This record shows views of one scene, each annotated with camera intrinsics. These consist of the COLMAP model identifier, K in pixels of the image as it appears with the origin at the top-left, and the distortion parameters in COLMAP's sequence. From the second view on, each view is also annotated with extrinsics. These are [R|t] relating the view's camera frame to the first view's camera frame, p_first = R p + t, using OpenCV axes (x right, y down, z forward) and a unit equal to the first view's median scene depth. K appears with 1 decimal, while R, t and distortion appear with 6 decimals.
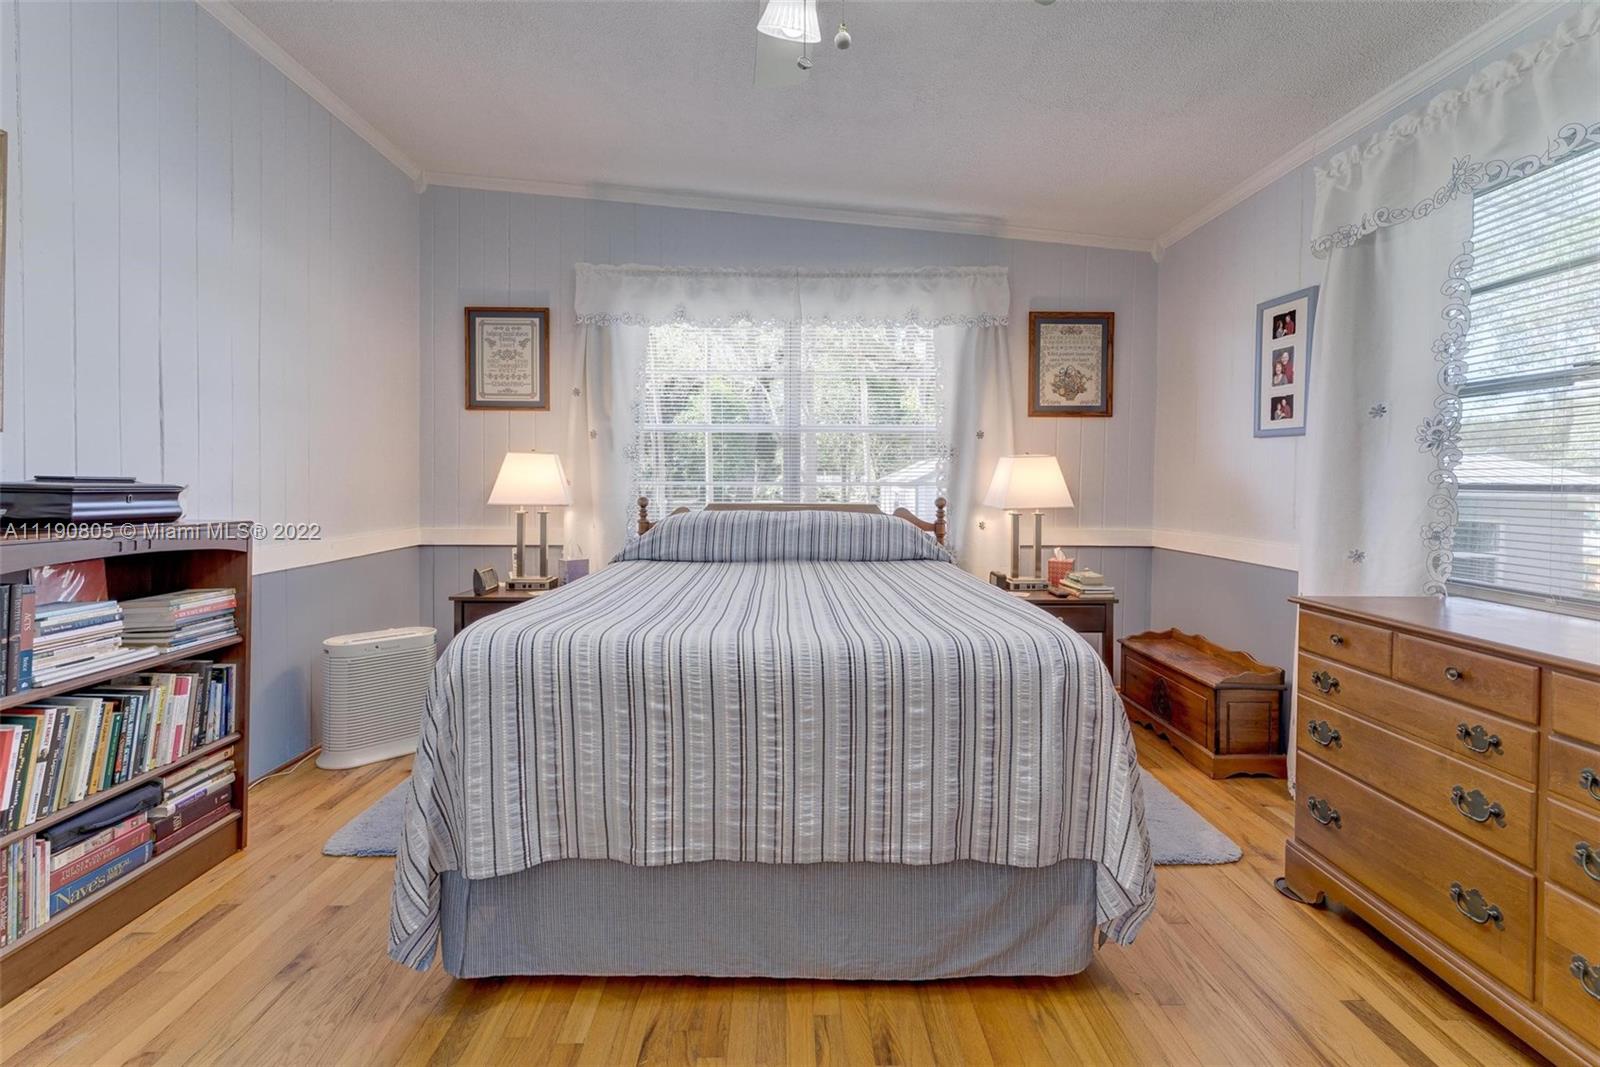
lens RADIAL K [[680.9, 0, 799.4], [0, 680.9, 500.8], [0, 0, 1]] dist [0.000076, 0.000093]
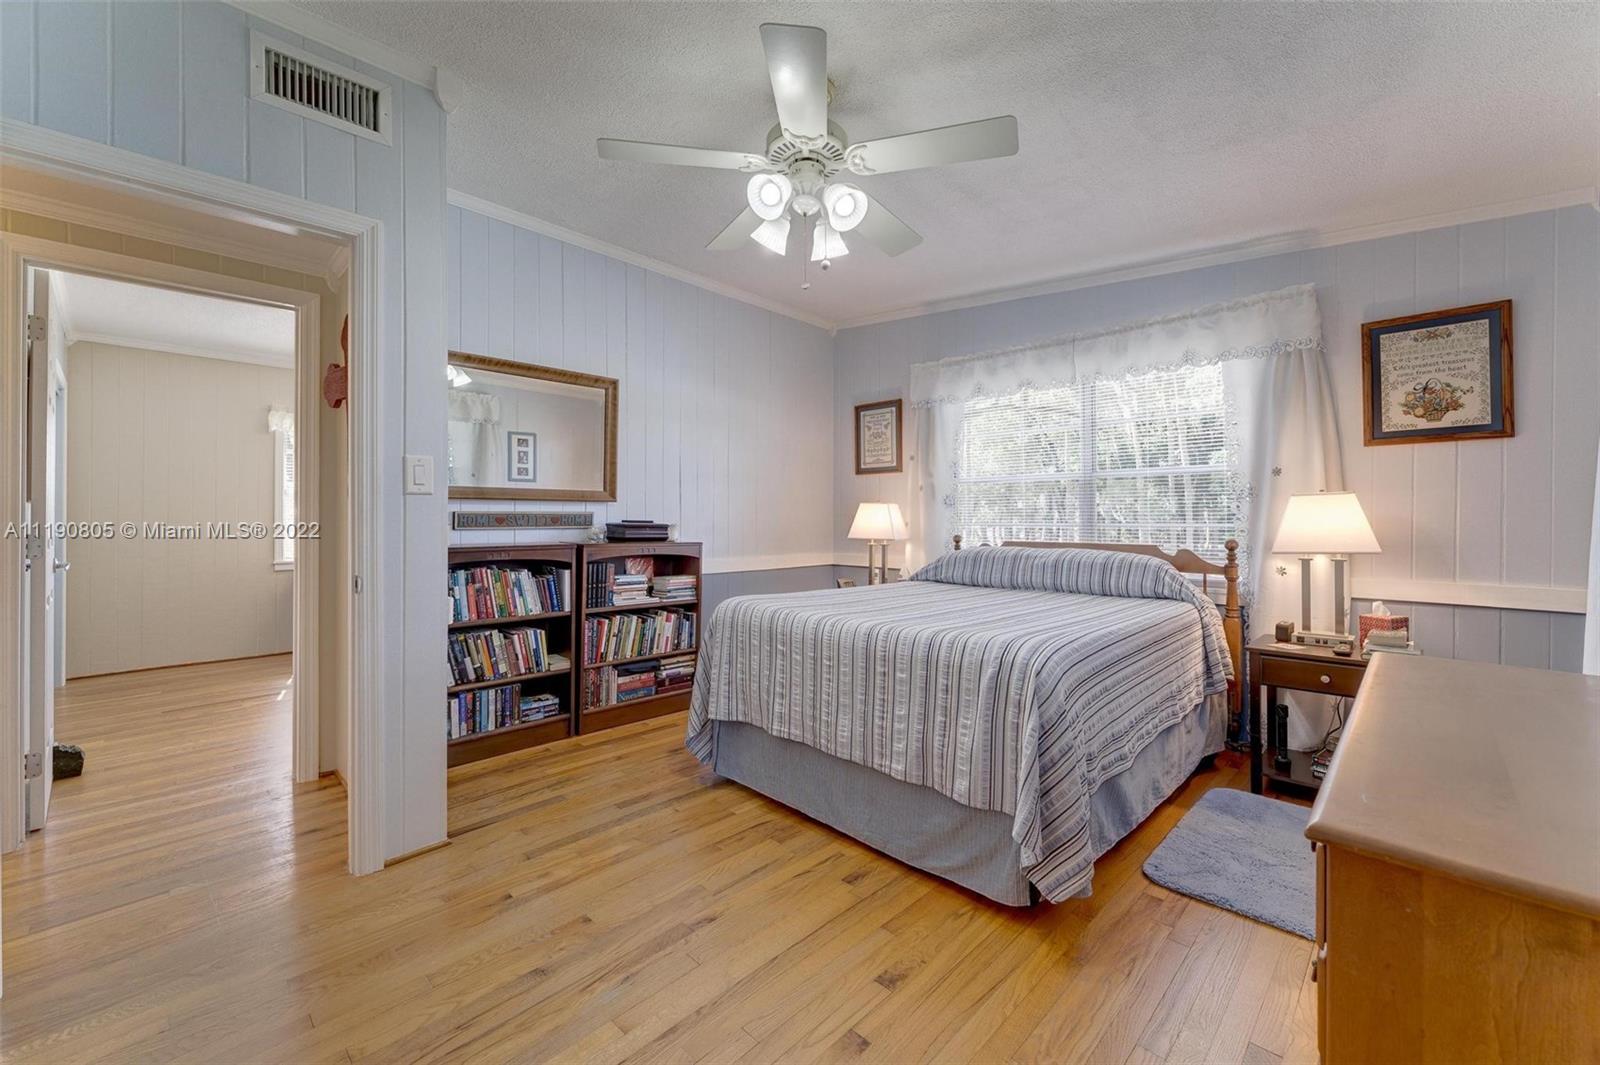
lens RADIAL K [[638.0, 0, 800.0], [0, 638.0, 532.5], [0, 0, 1]] dist [0.000402, 0.000046]
pose [[0.699113, 0.009997, -0.714941, 0.778006], [-0.021365, 0.999748, -0.006912, 0.008239], [0.714692, 0.020107, 0.699150, -0.105315]]
